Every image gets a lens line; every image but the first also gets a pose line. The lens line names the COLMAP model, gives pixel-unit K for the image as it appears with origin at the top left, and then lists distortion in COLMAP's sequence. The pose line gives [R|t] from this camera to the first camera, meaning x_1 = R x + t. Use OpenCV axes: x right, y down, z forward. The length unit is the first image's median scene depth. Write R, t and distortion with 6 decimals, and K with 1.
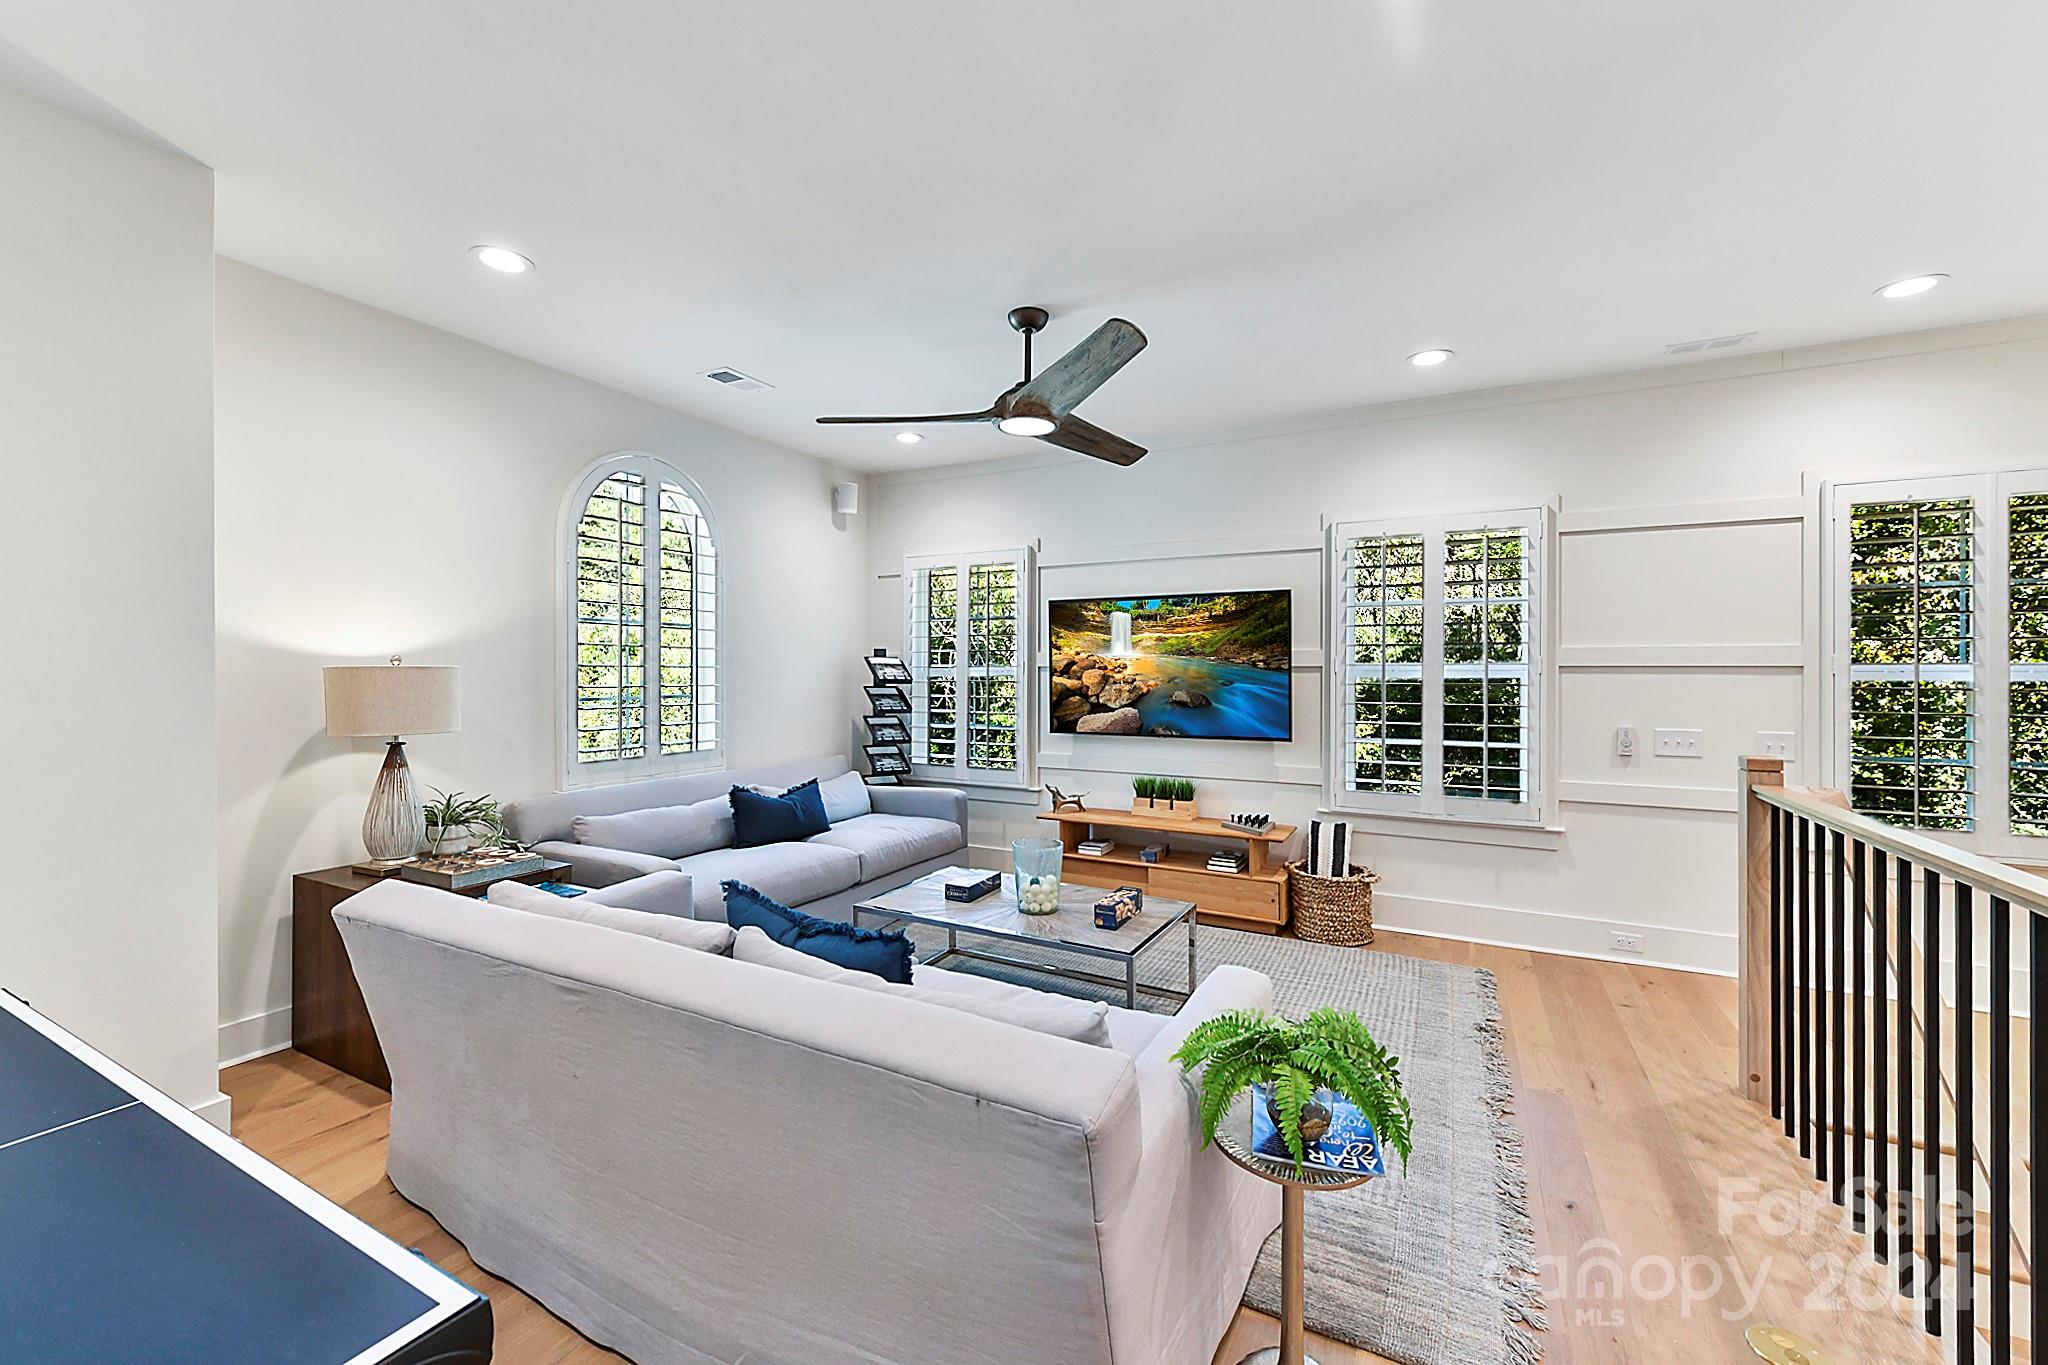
lens RADIAL K [[806.9, 0, 1017.1], [0, 806.9, 689.1], [0, 0, 1]] dist [0.014770, 0.000137]
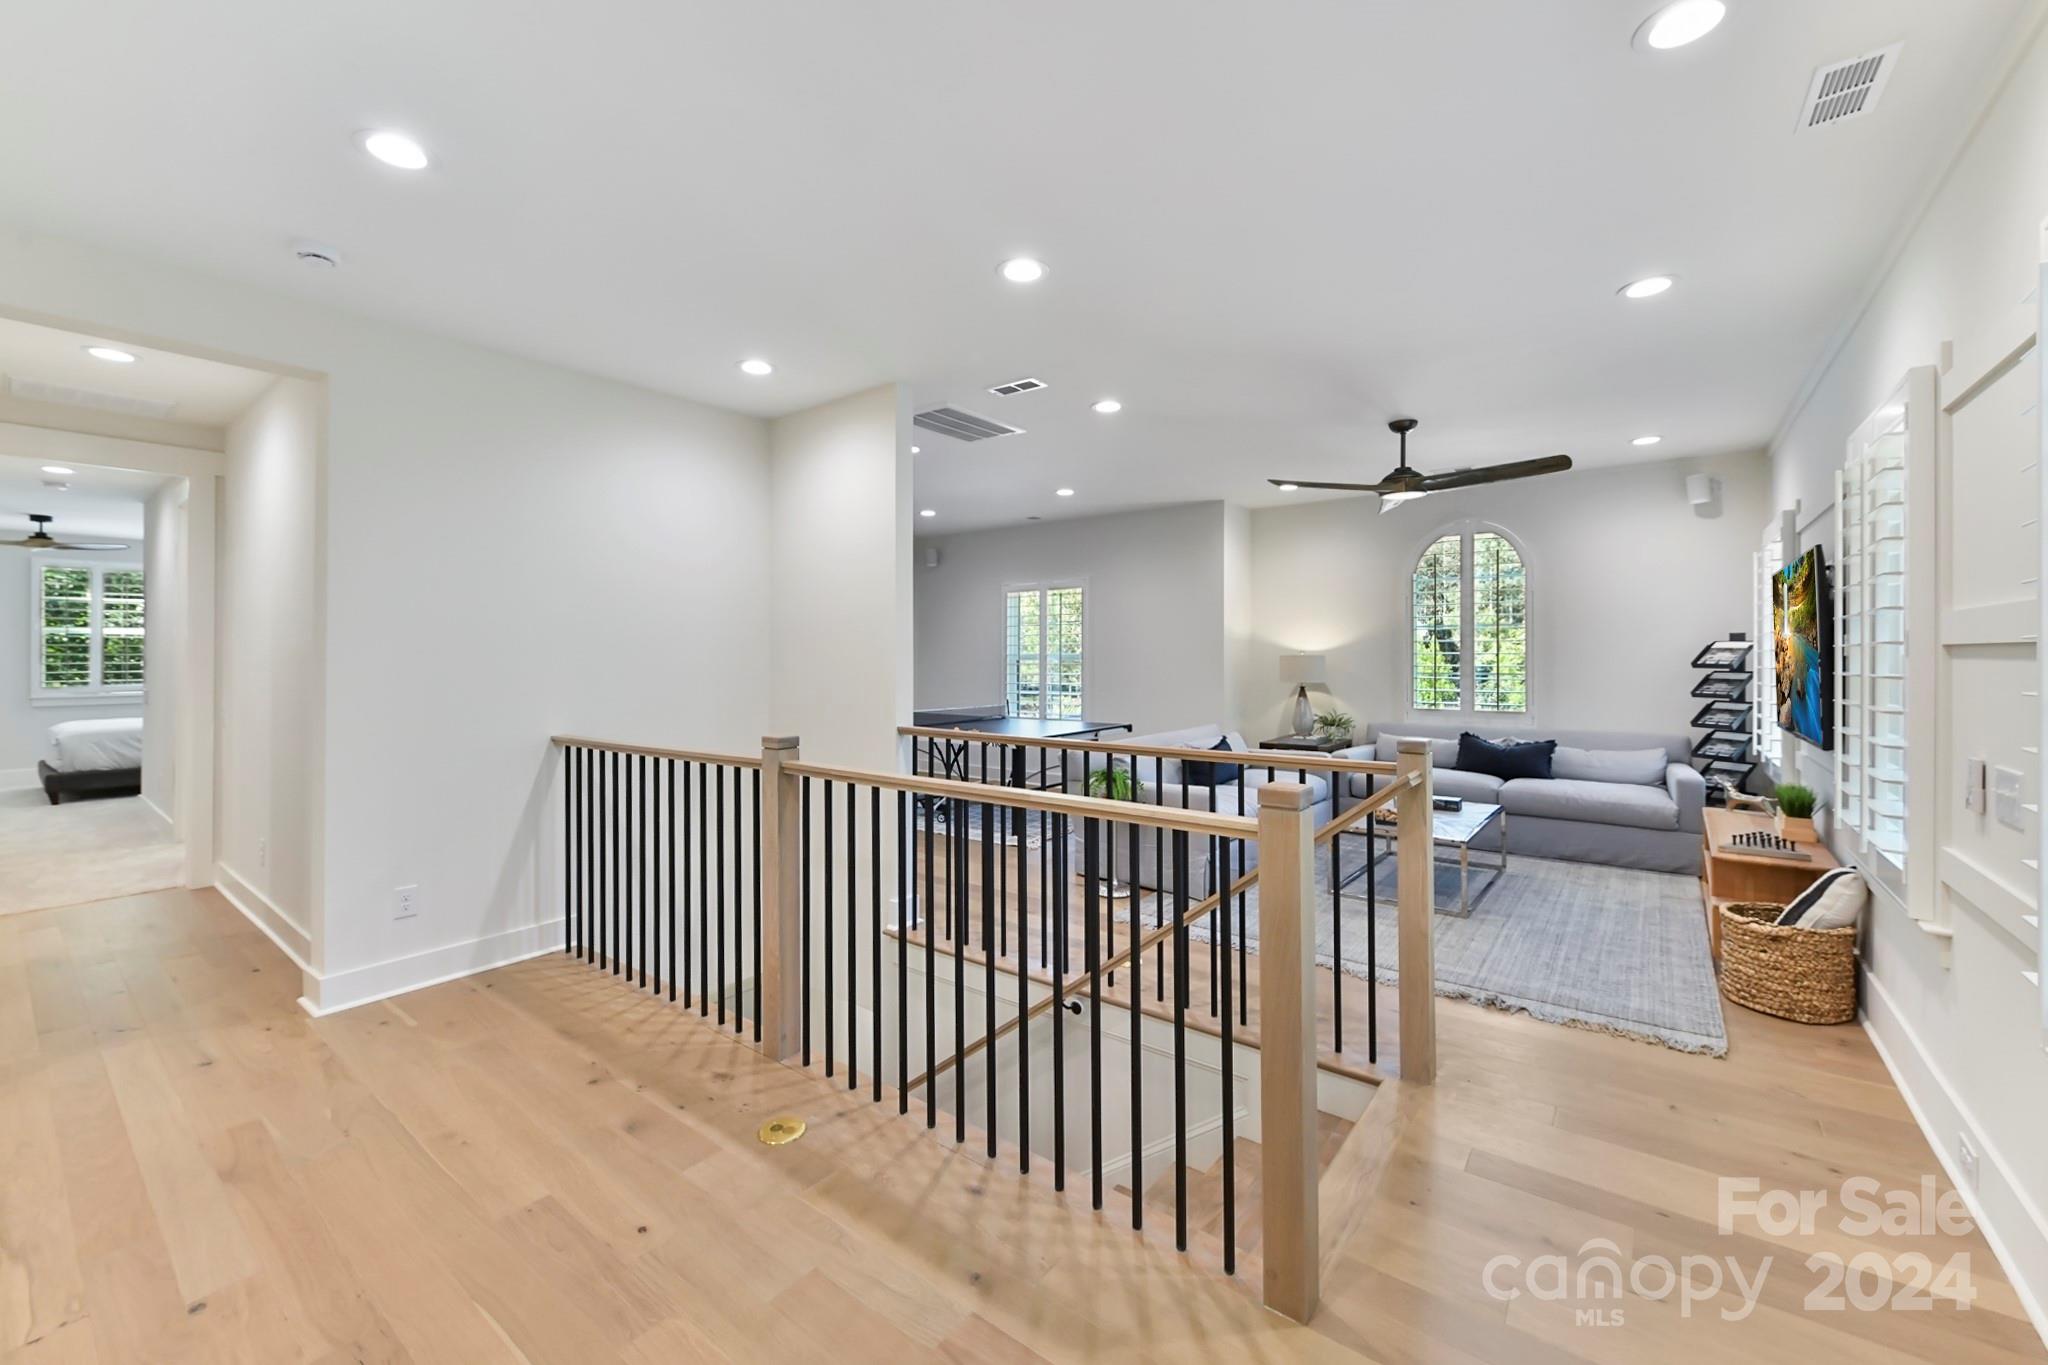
lens RADIAL K [[806.9, 0, 1037.5], [0, 806.9, 663.0], [0, 0, 1]] dist [0.014770, 0.000137]
pose [[-0.163126, 0.004373, -0.986596, 1.084659], [-0.017816, 0.999814, 0.007378, -0.004637], [0.986444, 0.018780, -0.163018, 0.382676]]
